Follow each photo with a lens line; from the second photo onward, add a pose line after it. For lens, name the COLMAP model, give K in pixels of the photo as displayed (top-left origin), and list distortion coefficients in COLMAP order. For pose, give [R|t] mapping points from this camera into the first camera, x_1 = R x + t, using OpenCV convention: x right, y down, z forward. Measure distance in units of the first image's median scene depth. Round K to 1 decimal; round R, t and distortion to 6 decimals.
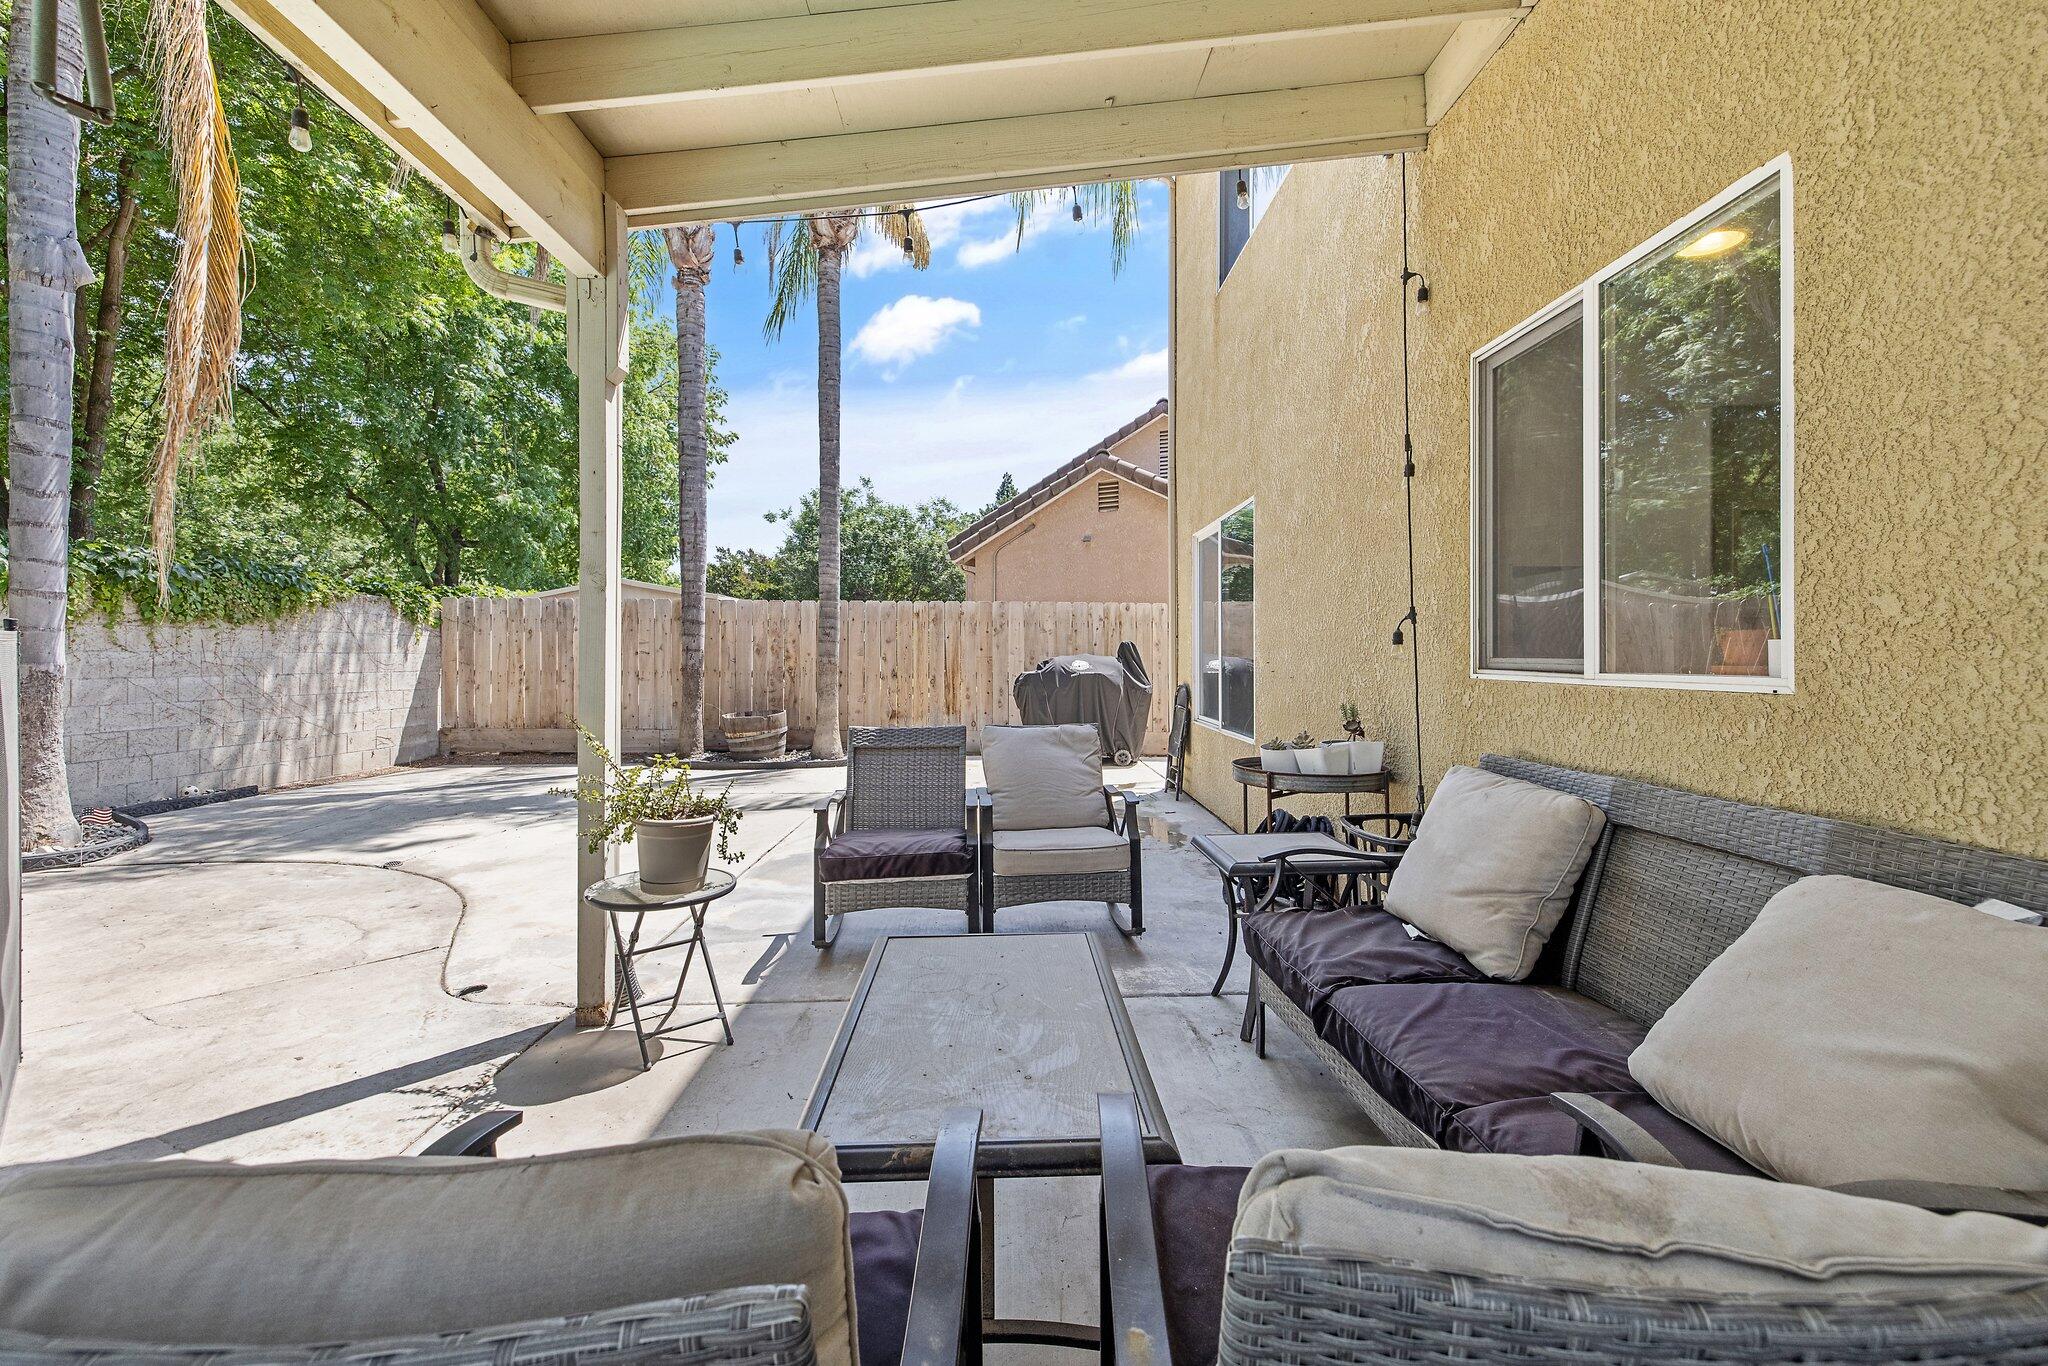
lens RADIAL K [[849.5, 0, 1027.0], [0, 849.5, 667.8], [0, 0, 1]] dist [0.002257, 0.000338]
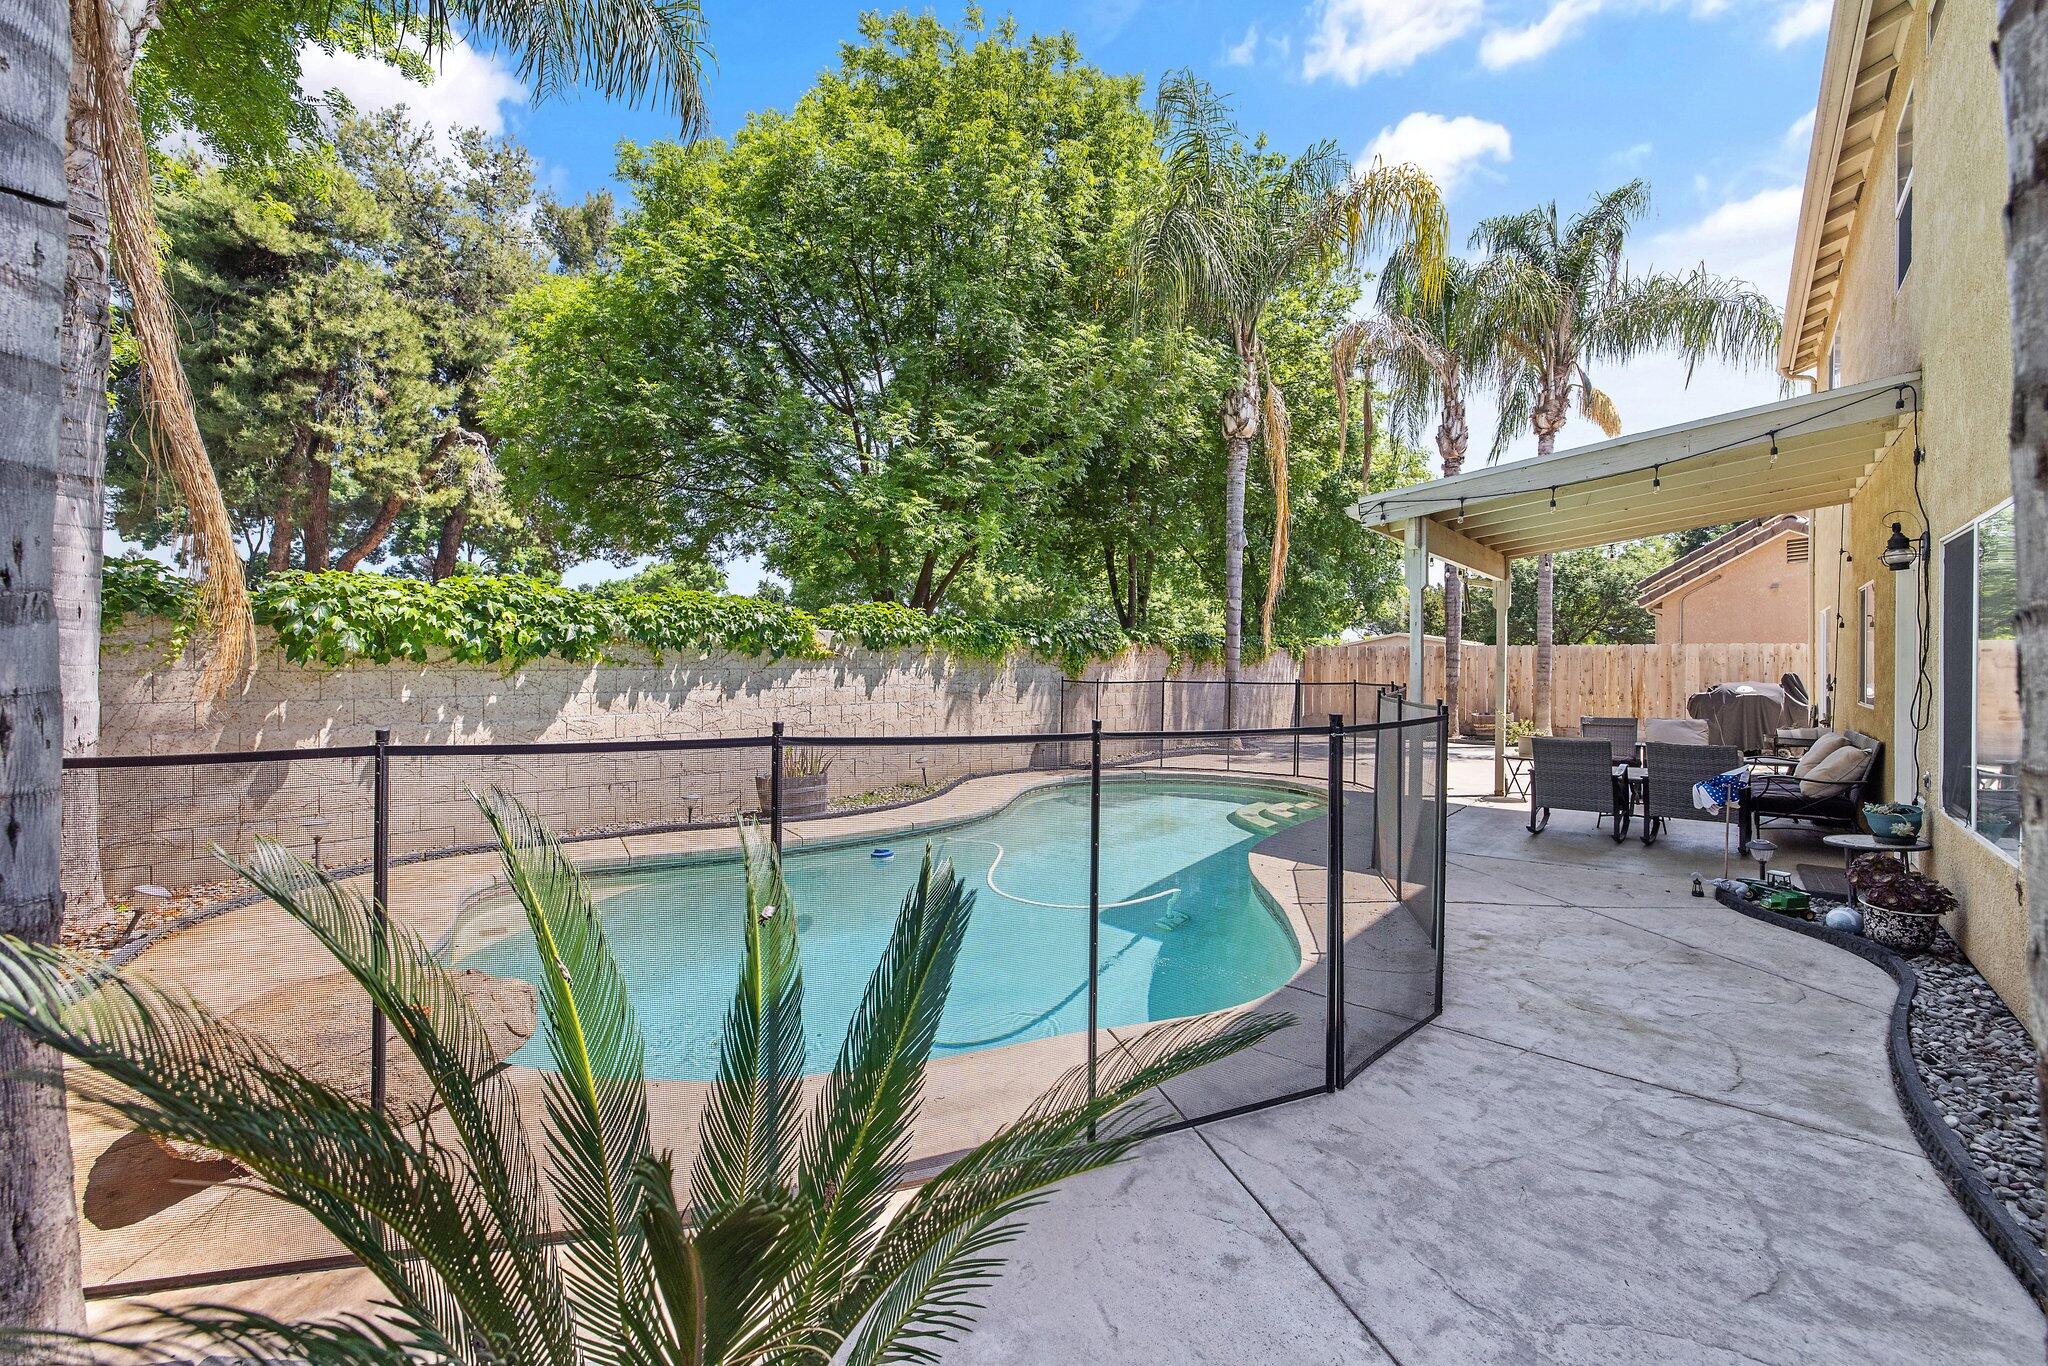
lens RADIAL K [[849.5, 0, 1027.0], [0, 849.5, 667.8], [0, 0, 1]] dist [0.002257, 0.000338]
pose [[0.751479, 0.003805, -0.659746, 0.092188], [-0.009399, 0.999944, -0.004939, -0.019871], [0.659690, 0.009912, 0.751472, -0.841064]]
